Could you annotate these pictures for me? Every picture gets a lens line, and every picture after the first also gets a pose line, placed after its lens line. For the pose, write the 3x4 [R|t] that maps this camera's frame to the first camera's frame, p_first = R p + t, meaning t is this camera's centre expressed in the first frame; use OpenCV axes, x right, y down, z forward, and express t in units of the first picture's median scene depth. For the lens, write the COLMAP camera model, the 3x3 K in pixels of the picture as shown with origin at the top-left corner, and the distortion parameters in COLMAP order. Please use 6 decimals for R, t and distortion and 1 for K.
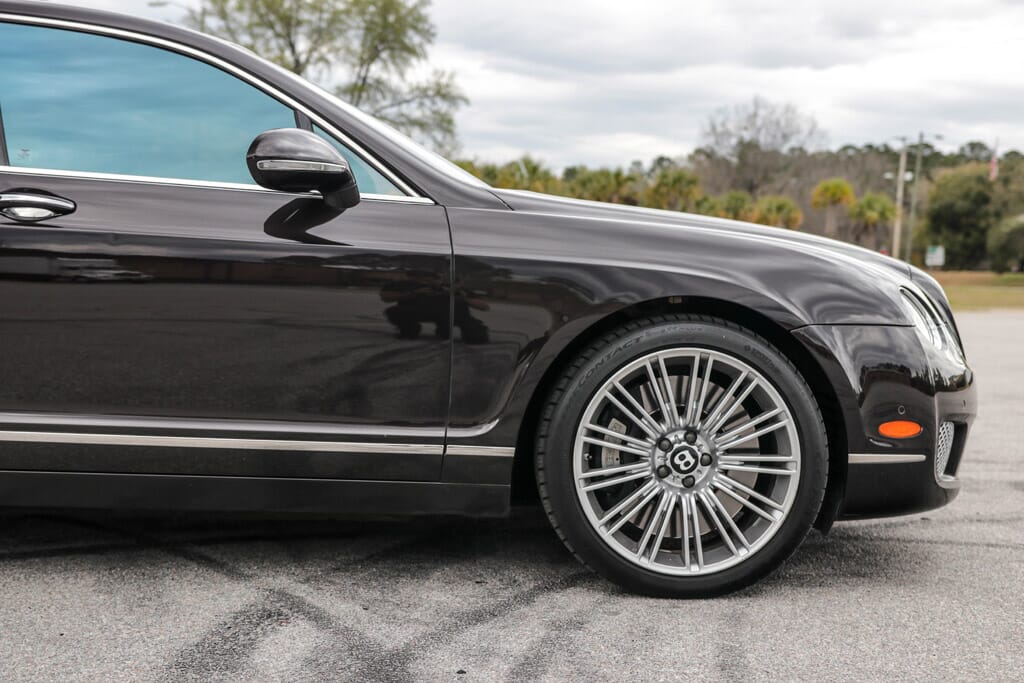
lens RADIAL K [[1197.1, 0, 512.0], [0, 1197.1, 341.5], [0, 0, 1]] dist [0.007326, 0.003108]
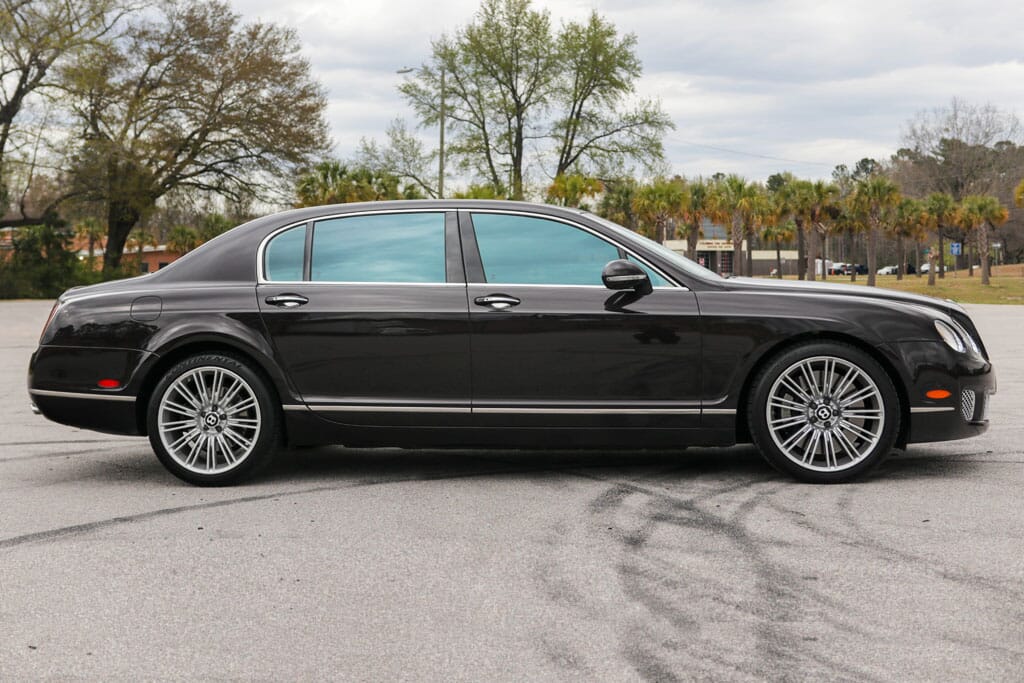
lens RADIAL K [[1131.8, 0, 511.5], [0, 1131.8, 268.8], [0, 0, 1]] dist [0.007338, 0.008462]
pose [[0.981583, -0.053992, -0.183247, -0.006886], [0.040749, 0.996329, -0.075280, -0.018591], [0.186639, 0.066427, 0.980180, -0.924637]]
